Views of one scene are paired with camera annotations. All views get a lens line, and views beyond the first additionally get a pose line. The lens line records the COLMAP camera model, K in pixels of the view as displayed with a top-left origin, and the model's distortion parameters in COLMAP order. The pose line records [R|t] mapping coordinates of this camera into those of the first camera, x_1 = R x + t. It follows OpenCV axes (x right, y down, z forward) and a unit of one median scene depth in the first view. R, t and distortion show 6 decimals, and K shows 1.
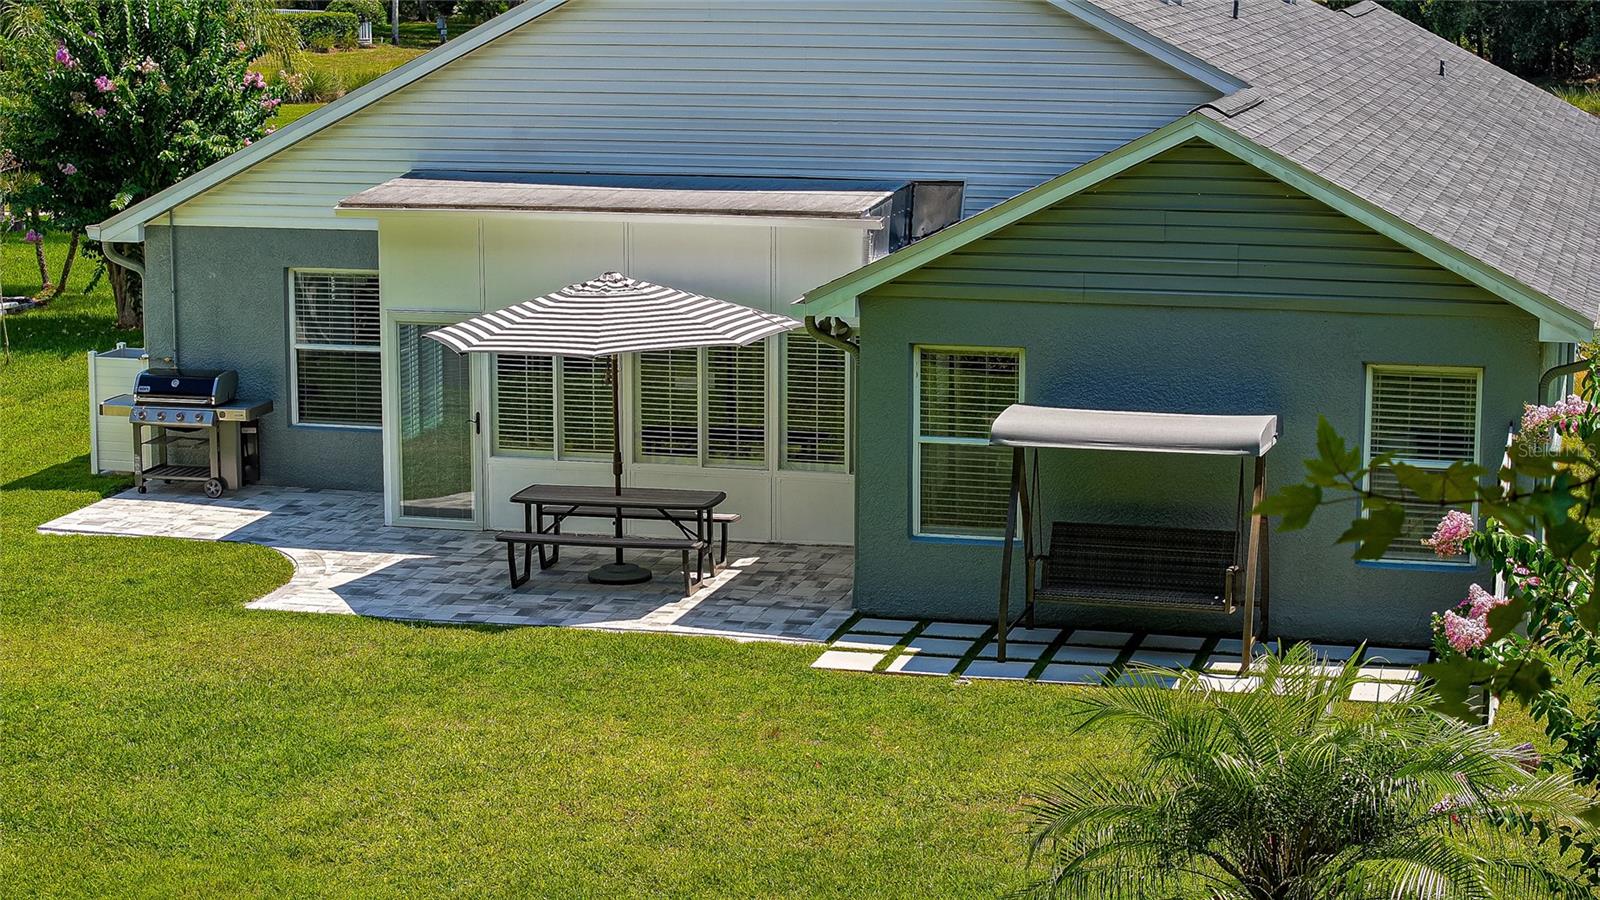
lens RADIAL K [[3212.4, 0, 791.3], [0, 3212.4, 449.3], [0, 0, 1]] dist [-0.124575, 0.000000]
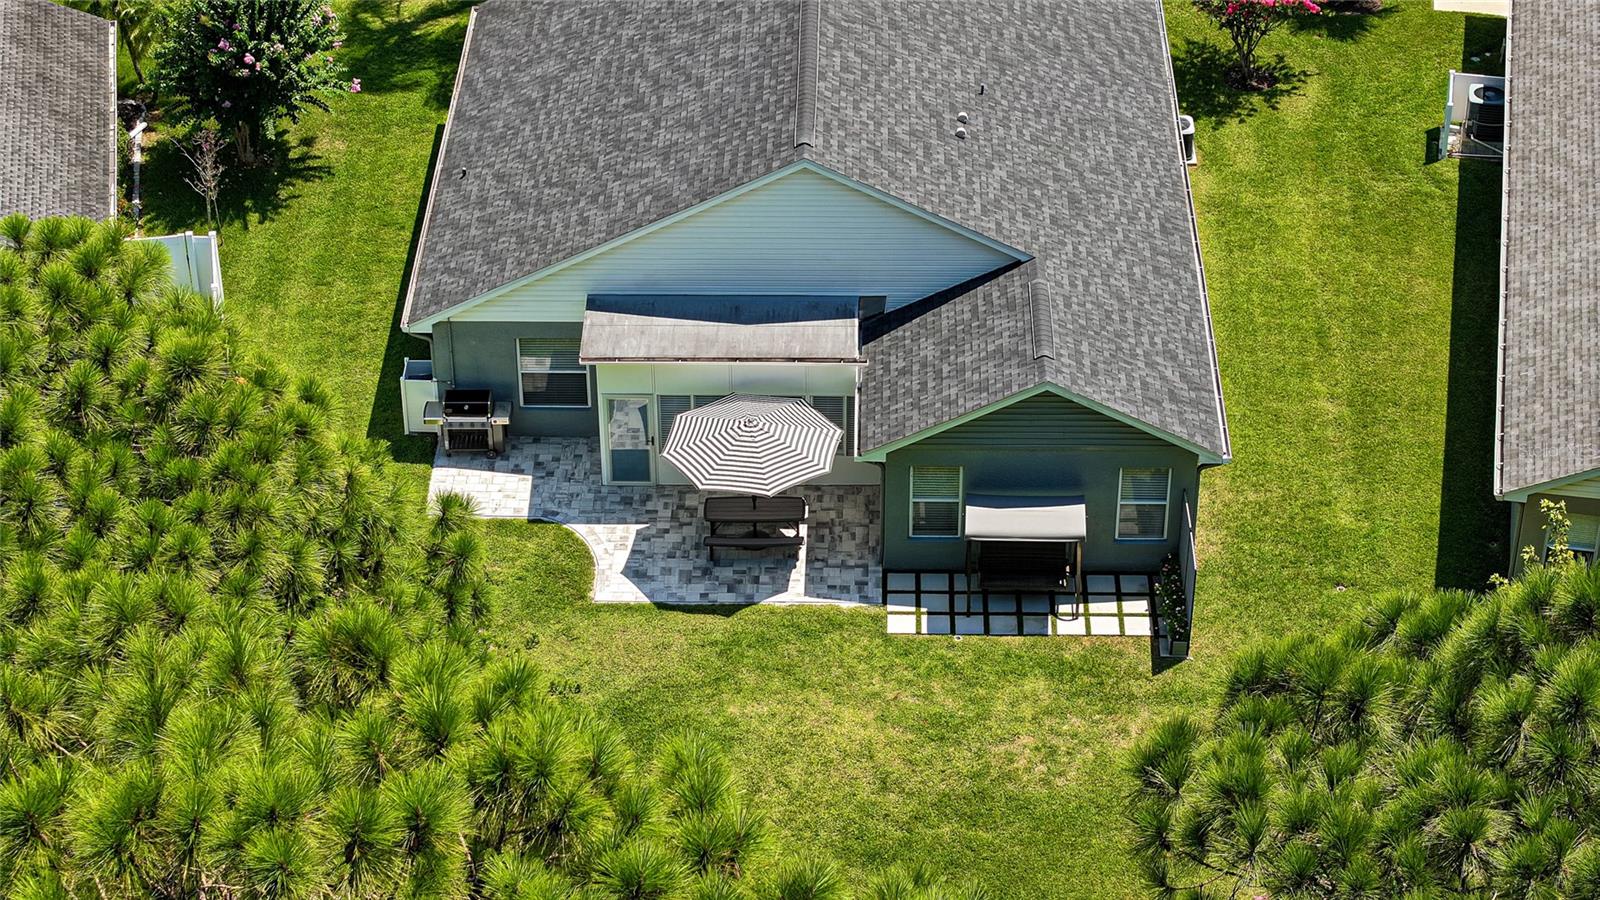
lens RADIAL K [[3212.4, 0, 801.5], [0, 3212.4, 447.3], [0, 0, 1]] dist [-0.124575, 0.000000]
pose [[0.970350, -0.143498, 0.194499, -0.424984], [0.044318, 0.896680, 0.440455, -0.939947], [-0.237608, -0.418775, 0.876453, -0.814222]]
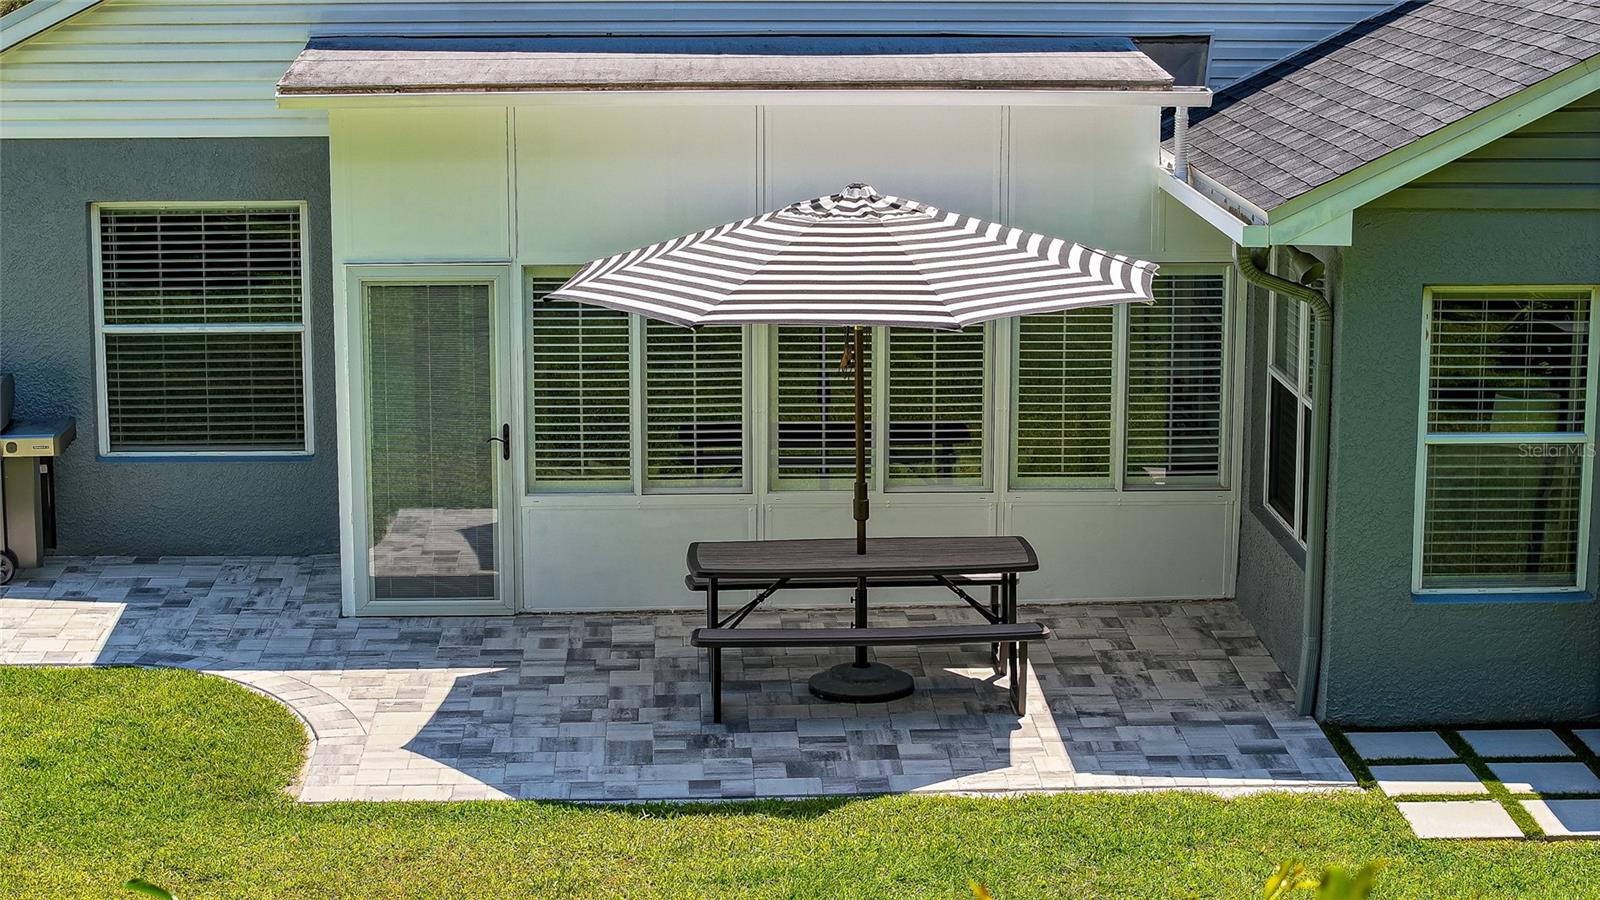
lens RADIAL K [[3212.4, 0, 792.6], [0, 3212.4, 445.3], [0, 0, 1]] dist [-0.124575, 0.000000]
pose [[0.951552, -0.055617, 0.302417, -0.250034], [0.049072, 0.998368, 0.029204, -0.024598], [-0.303547, -0.012949, 0.952728, 0.429346]]
